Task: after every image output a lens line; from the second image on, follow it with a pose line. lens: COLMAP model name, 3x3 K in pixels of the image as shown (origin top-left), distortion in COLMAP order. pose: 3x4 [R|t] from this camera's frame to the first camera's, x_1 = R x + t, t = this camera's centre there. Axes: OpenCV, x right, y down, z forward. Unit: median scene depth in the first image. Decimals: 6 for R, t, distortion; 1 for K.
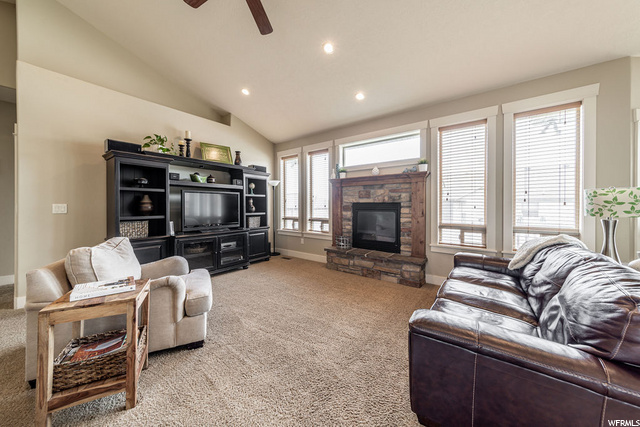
lens RADIAL K [[229.6, 0, 309.0], [0, 229.6, 205.0], [0, 0, 1]] dist [0.003456, 0.000039]
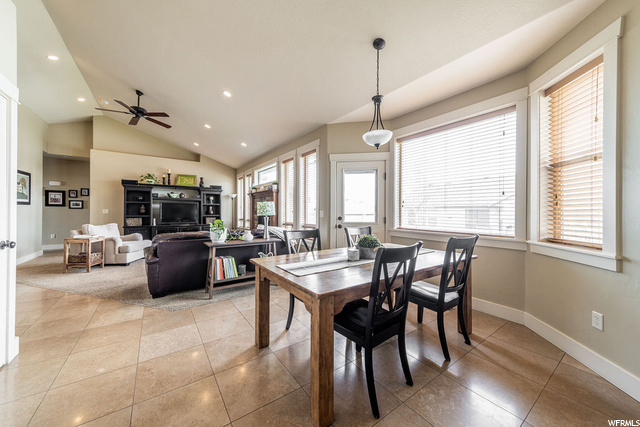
lens RADIAL K [[229.6, 0, 320.9], [0, 229.6, 211.9], [0, 0, 1]] dist [0.003456, 0.000039]
pose [[0.960246, 0.004134, -0.279126, 1.326023], [-0.002886, 0.999984, 0.004883, 0.004423], [0.279141, -0.003883, 0.960242, -0.478526]]
